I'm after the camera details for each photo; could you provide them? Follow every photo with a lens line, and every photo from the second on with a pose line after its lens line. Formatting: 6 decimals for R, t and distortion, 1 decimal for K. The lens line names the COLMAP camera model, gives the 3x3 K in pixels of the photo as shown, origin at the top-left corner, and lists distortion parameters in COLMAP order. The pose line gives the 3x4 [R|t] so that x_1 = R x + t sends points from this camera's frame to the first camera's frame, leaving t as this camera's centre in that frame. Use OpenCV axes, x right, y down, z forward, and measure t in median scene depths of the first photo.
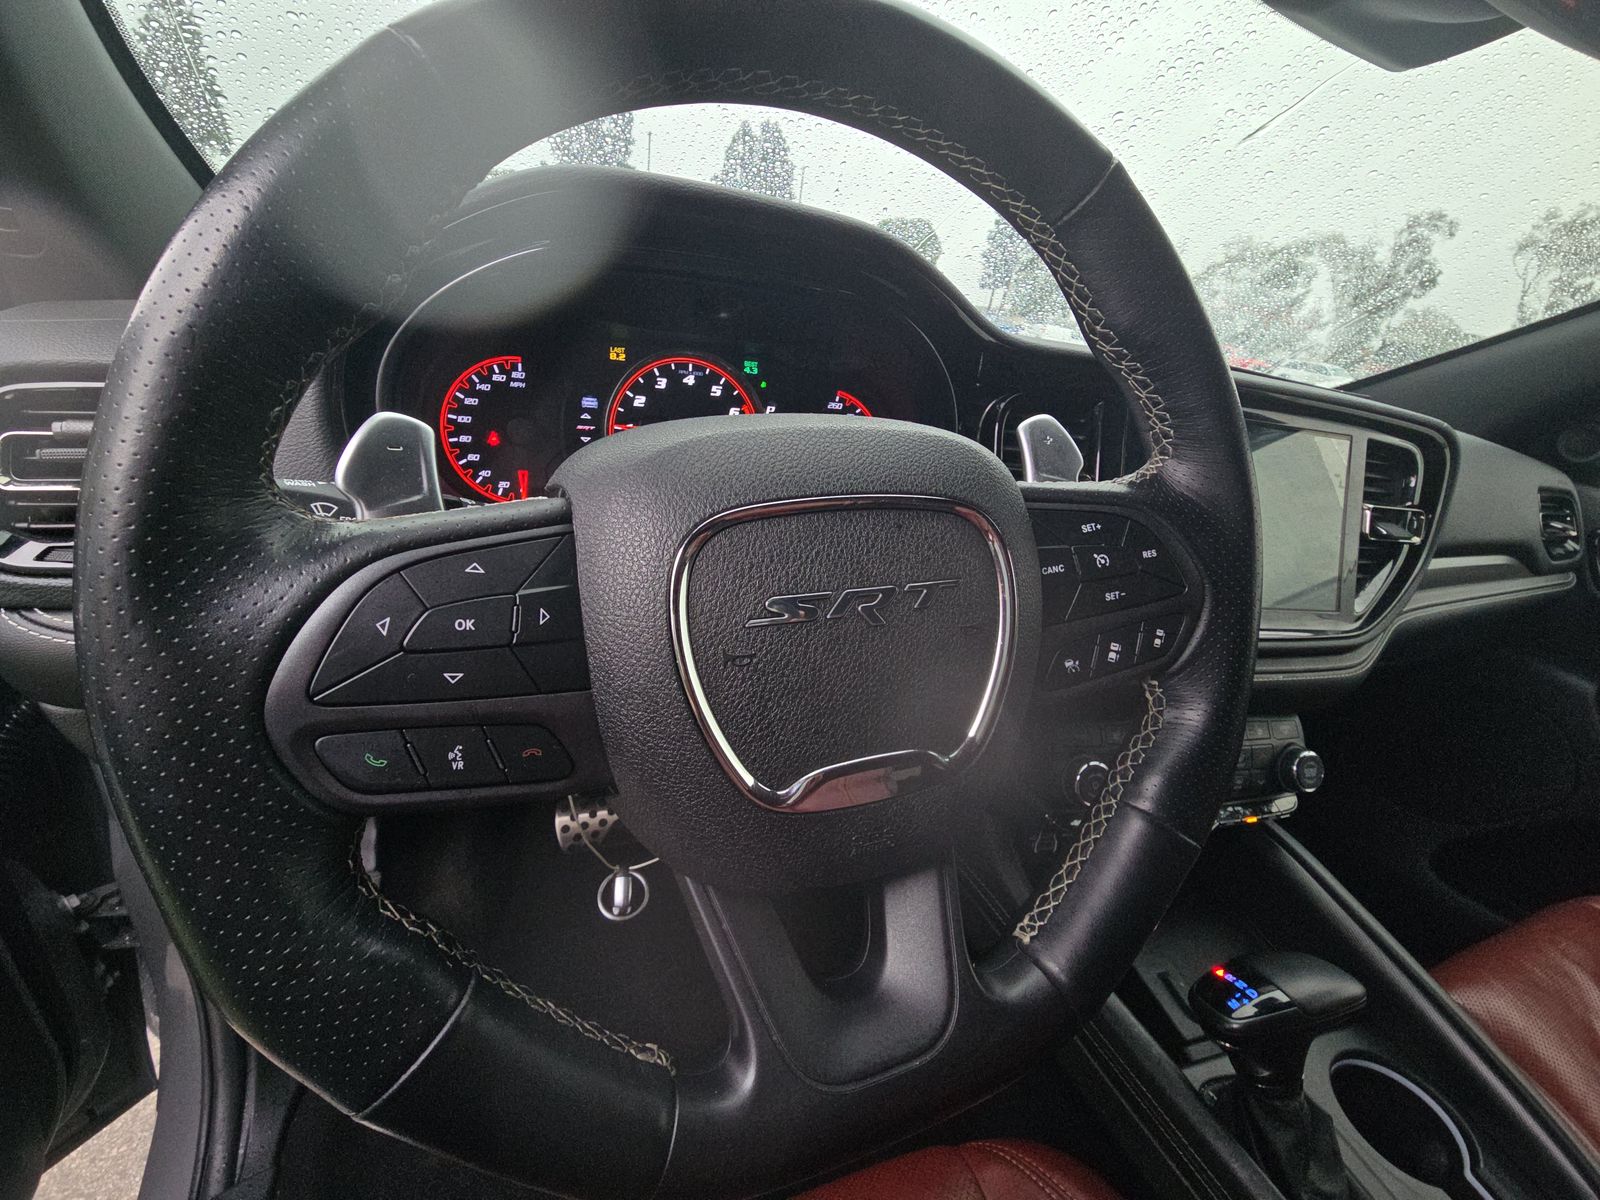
lens RADIAL K [[648.6, 0, 796.7], [0, 648.6, 616.3], [0, 0, 1]] dist [0.001744, -0.002817]
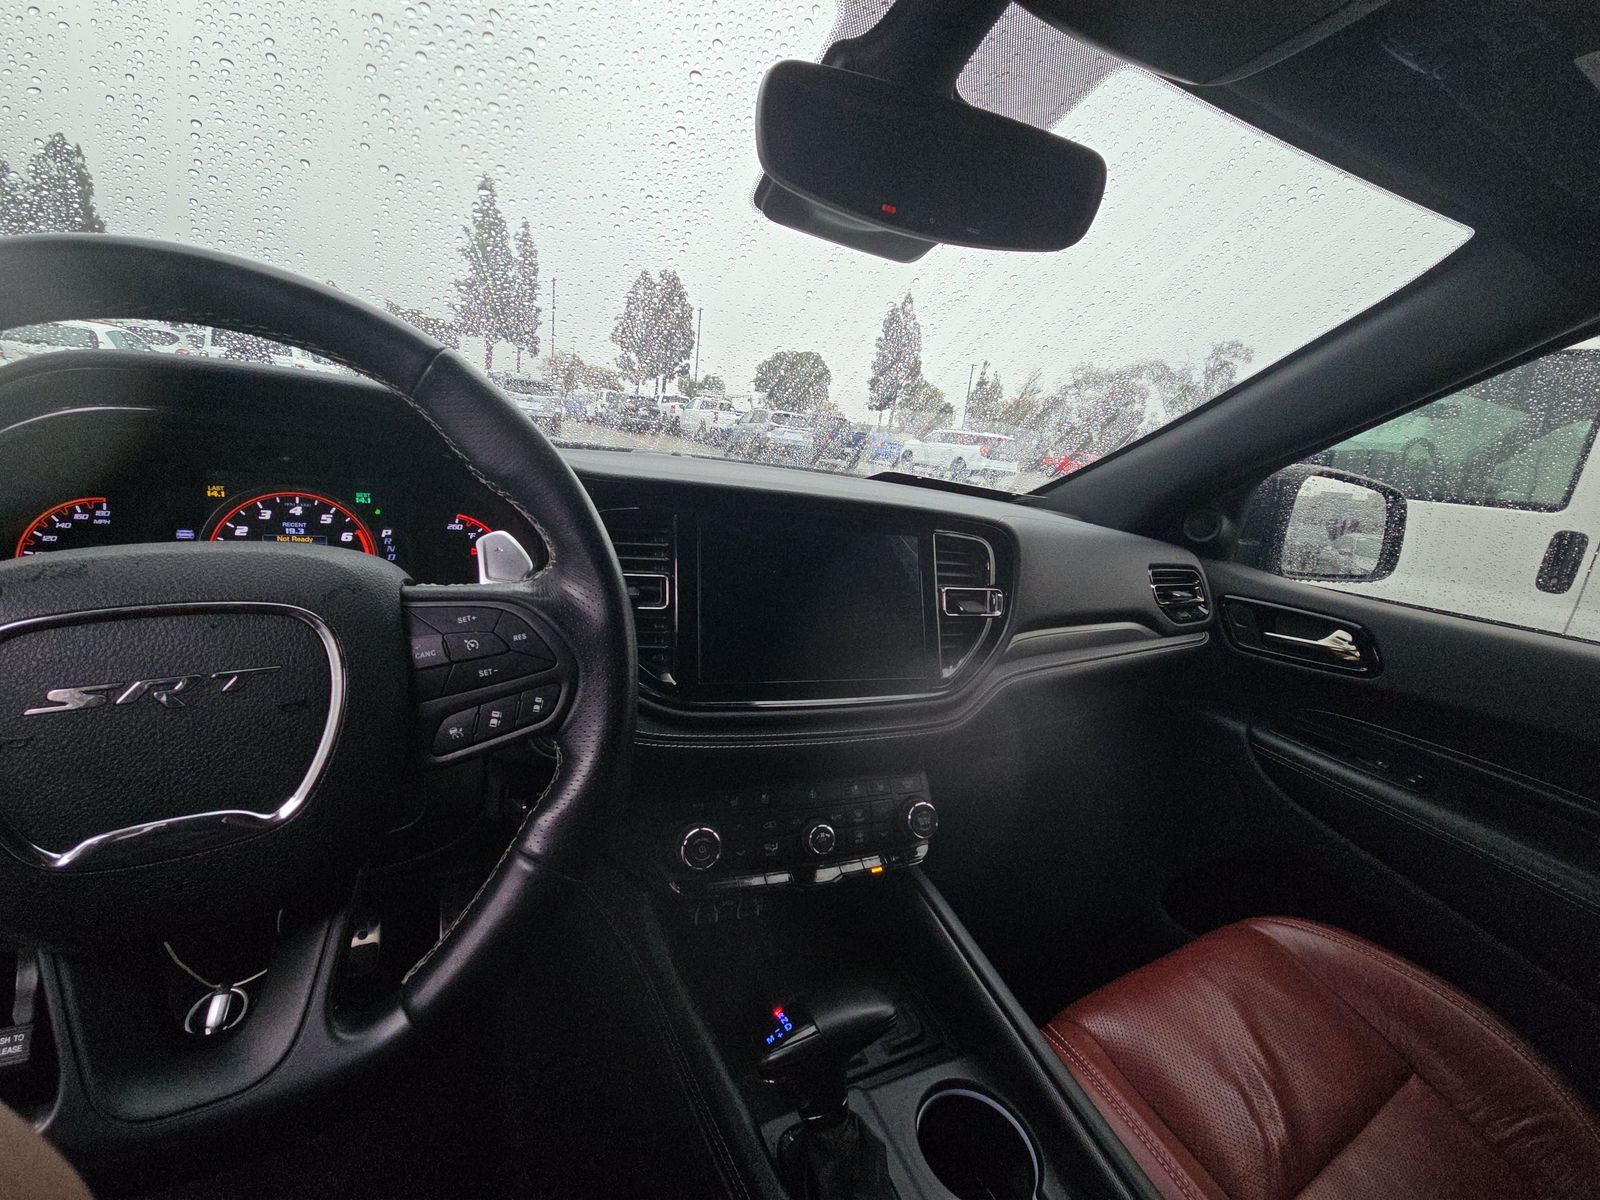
lens RADIAL K [[648.6, 0, 796.7], [0, 648.6, 616.3], [0, 0, 1]] dist [0.001744, -0.002817]
pose [[0.990305, -0.057770, 0.126330, 0.553040], [0.077471, 0.984545, -0.157064, 0.061719], [-0.115304, 0.165328, 0.979475, -0.176695]]
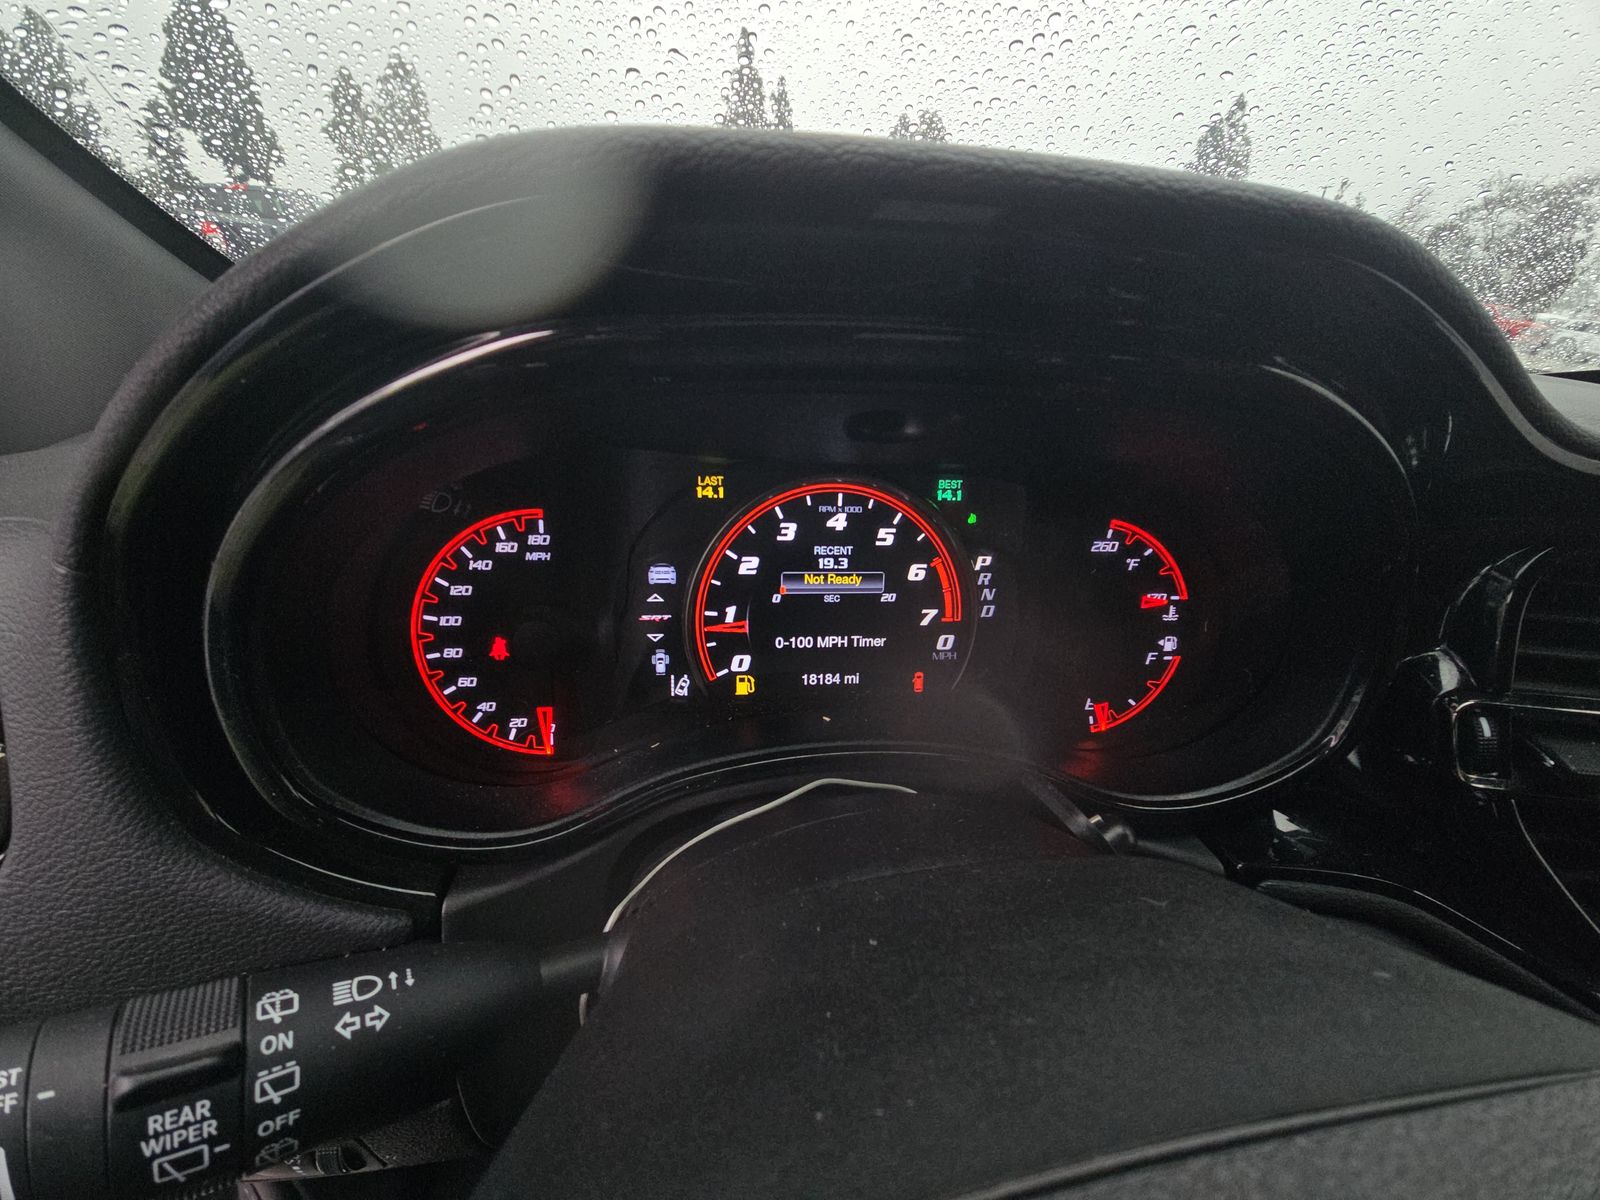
lens RADIAL K [[654.9, 0, 806.8], [0, 654.9, 611.5], [0, 0, 1]] dist [0.001453, -0.010880]
pose [[0.975682, 0.021297, -0.218154, -0.069023], [-0.021717, 0.999764, 0.000473, -0.293236], [0.218112, 0.004276, 0.975914, 0.459200]]
